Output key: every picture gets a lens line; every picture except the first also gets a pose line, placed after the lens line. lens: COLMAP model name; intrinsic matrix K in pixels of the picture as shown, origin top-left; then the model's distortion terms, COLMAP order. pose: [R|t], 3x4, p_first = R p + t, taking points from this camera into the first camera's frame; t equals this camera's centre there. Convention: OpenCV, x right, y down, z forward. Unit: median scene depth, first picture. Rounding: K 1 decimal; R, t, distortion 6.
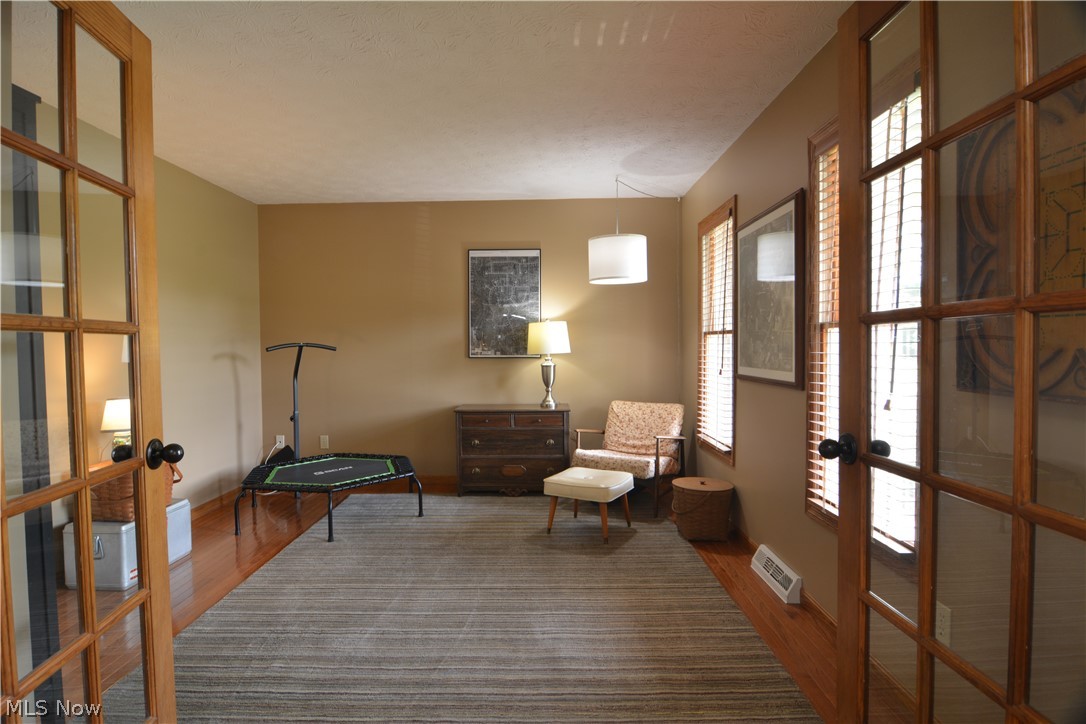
lens RADIAL K [[583.2, 0, 539.7], [0, 583.2, 358.9], [0, 0, 1]] dist [-0.010035, -0.002277]
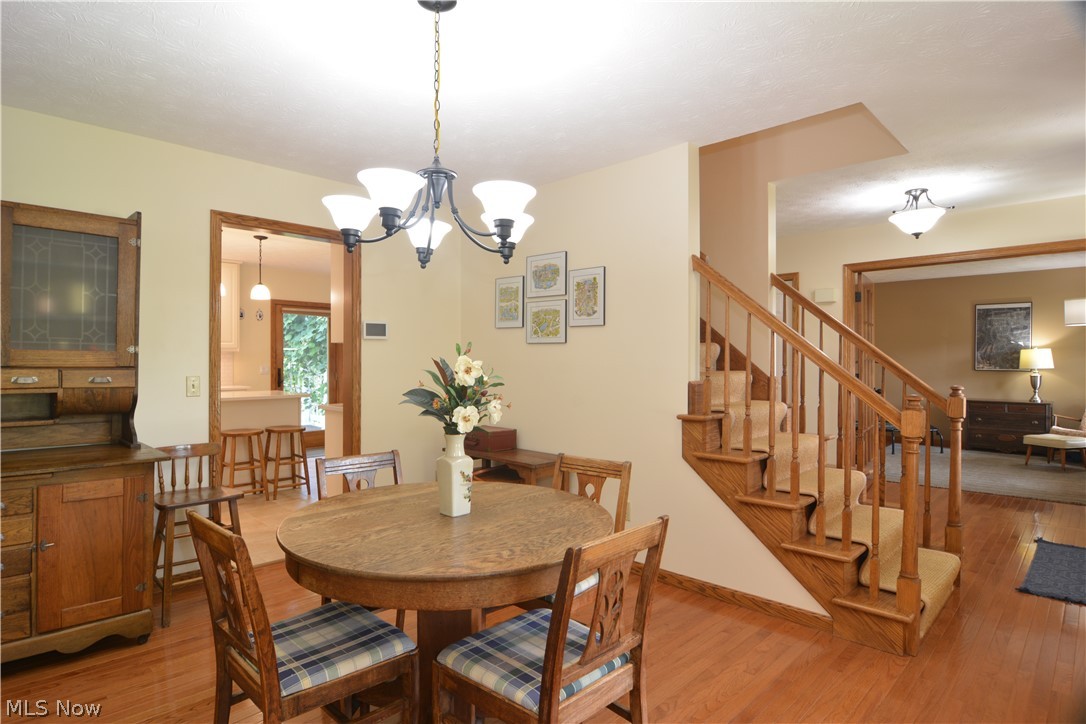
lens RADIAL K [[583.2, 0, 531.0], [0, 583.2, 358.1], [0, 0, 1]] dist [-0.010035, -0.002277]
pose [[0.716302, 0.011636, -0.697693, 0.128299], [-0.024347, 0.999669, -0.008324, 0.009097], [0.697366, 0.022950, 0.716348, -1.105157]]
